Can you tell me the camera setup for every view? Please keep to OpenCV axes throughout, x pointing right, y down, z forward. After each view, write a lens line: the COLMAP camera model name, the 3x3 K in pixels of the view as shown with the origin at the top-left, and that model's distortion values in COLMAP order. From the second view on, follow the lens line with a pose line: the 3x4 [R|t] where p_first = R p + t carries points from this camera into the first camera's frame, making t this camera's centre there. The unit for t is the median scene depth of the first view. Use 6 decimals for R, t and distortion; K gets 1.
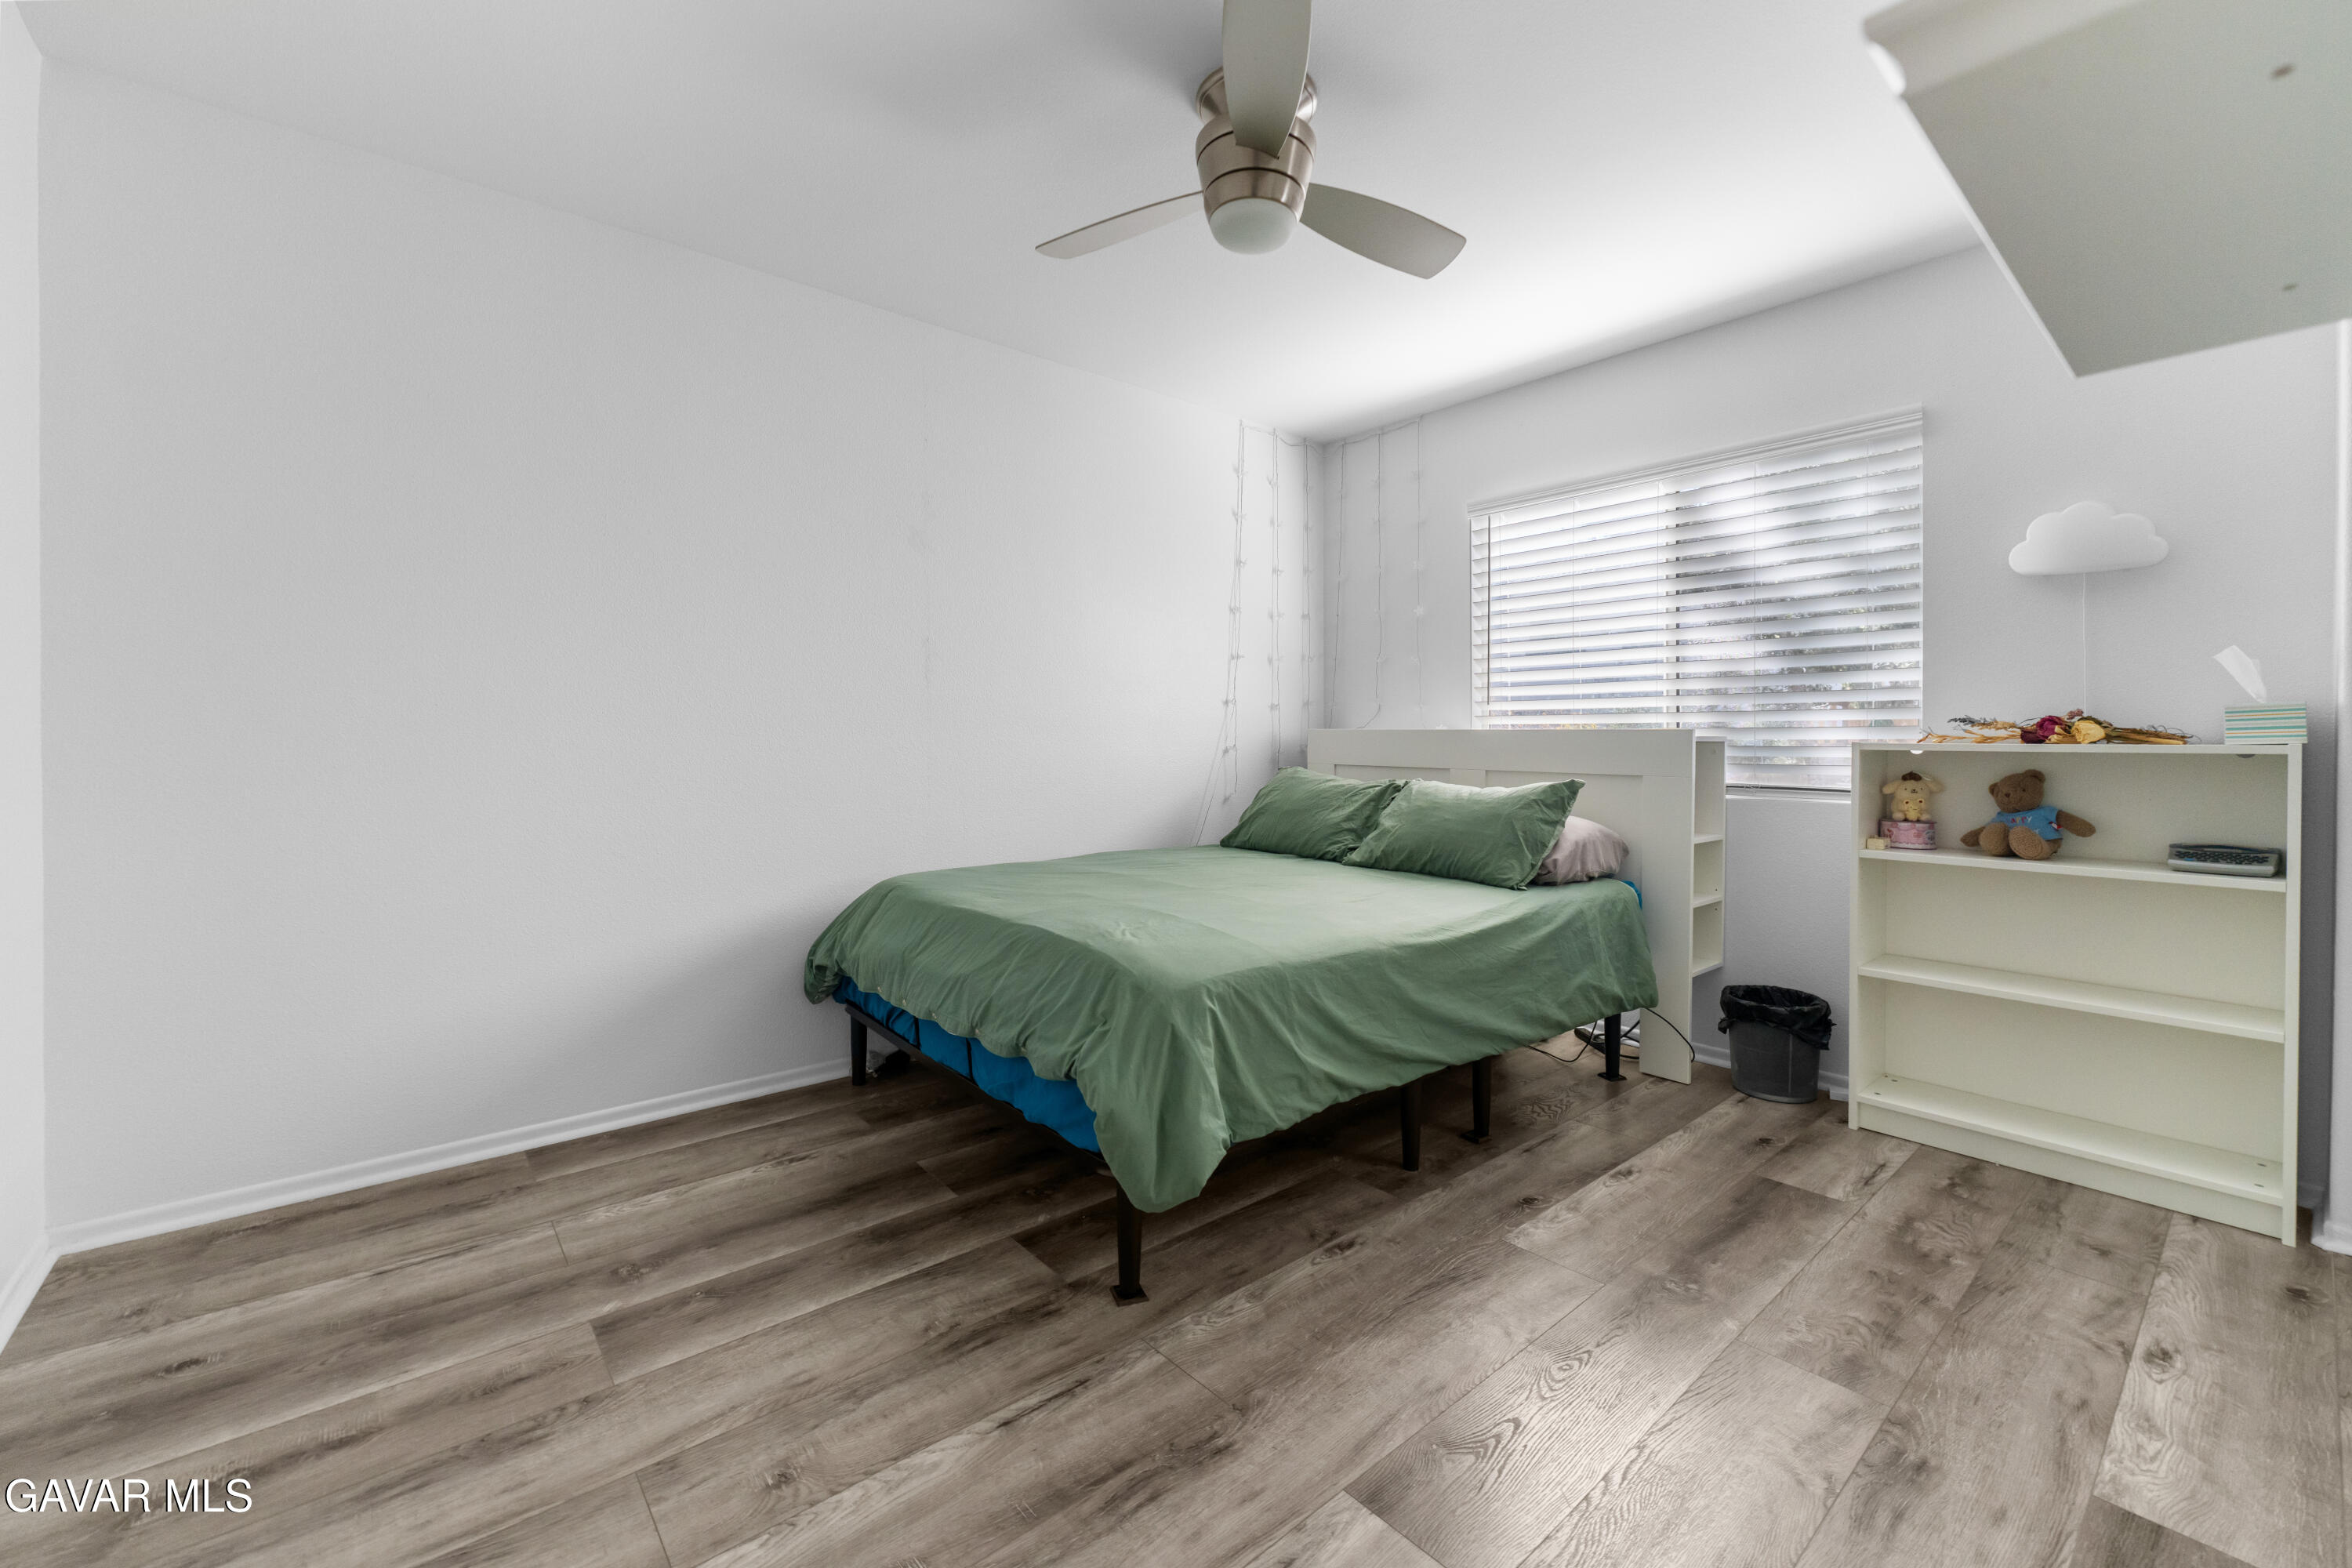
lens RADIAL K [[940.6, 0, 1183.9], [0, 940.6, 737.1], [0, 0, 1]] dist [-0.000330, -0.000047]
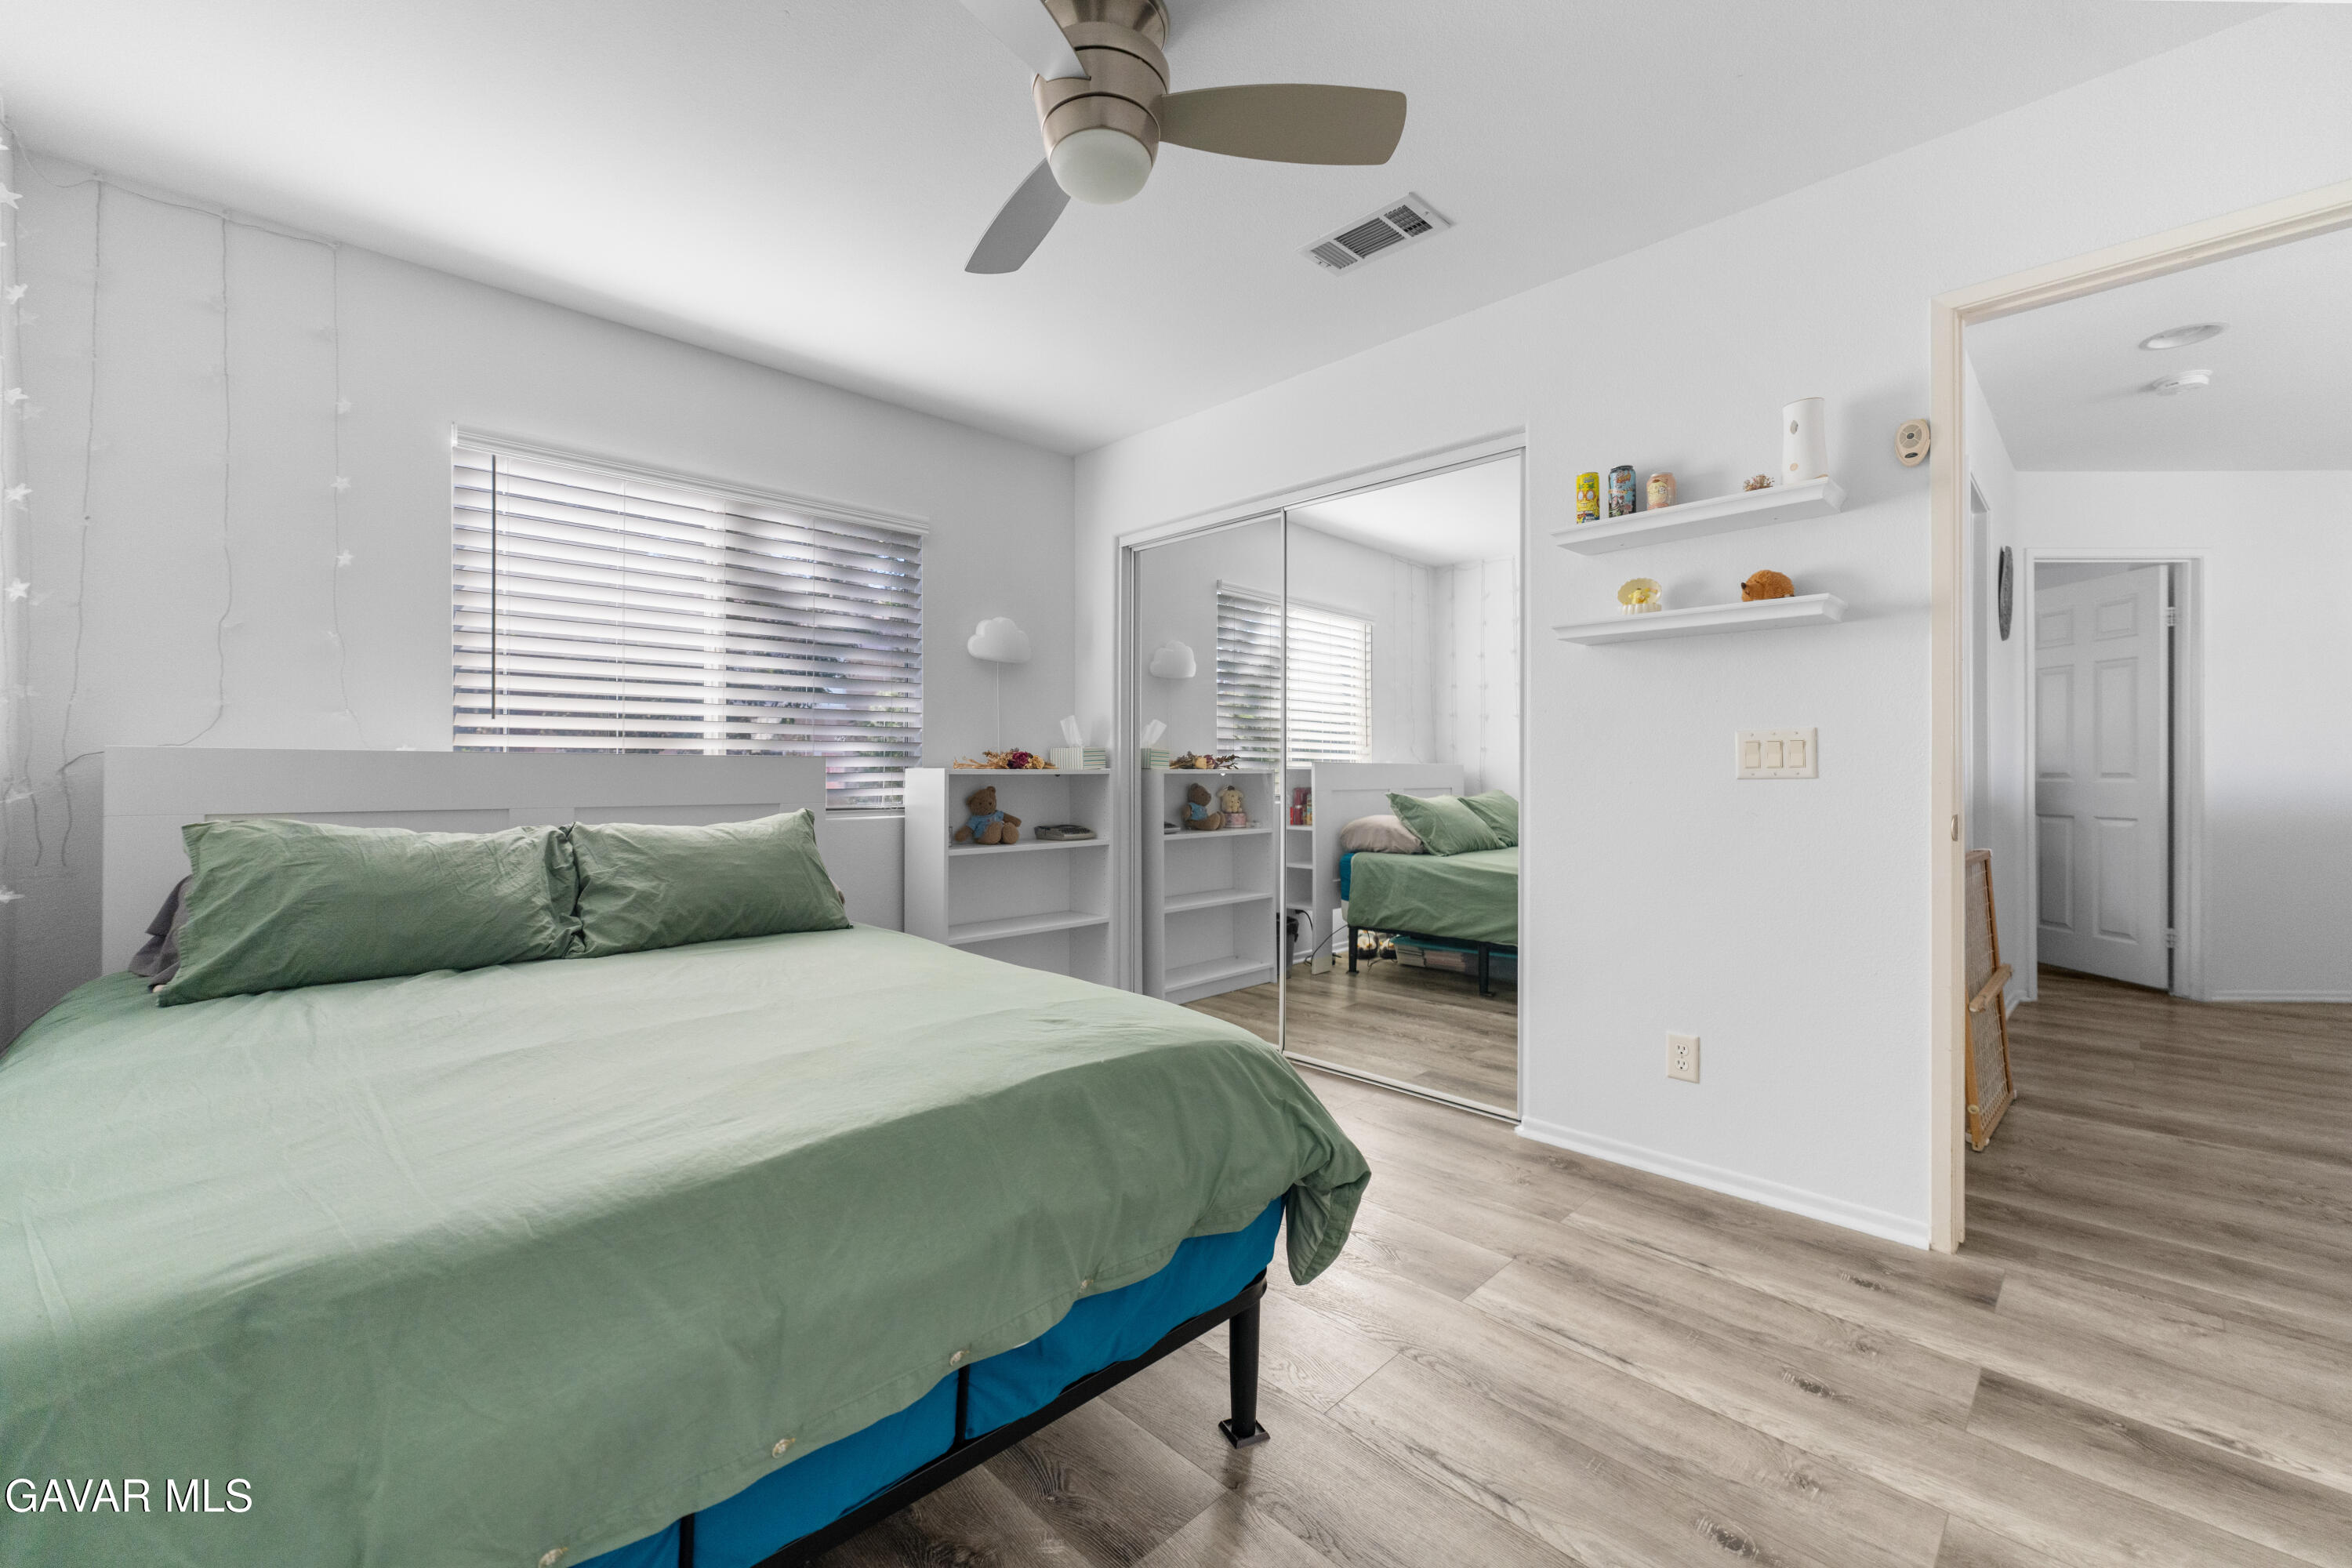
lens RADIAL K [[956.4, 0, 1170.3], [0, 956.4, 744.9], [0, 0, 1]] dist [-0.000746, -0.000078]
pose [[-0.071199, 0.022260, 0.997214, -0.676847], [-0.001877, 0.999746, -0.022451, 0.002067], [-0.997460, -0.003470, -0.071139, 0.831939]]
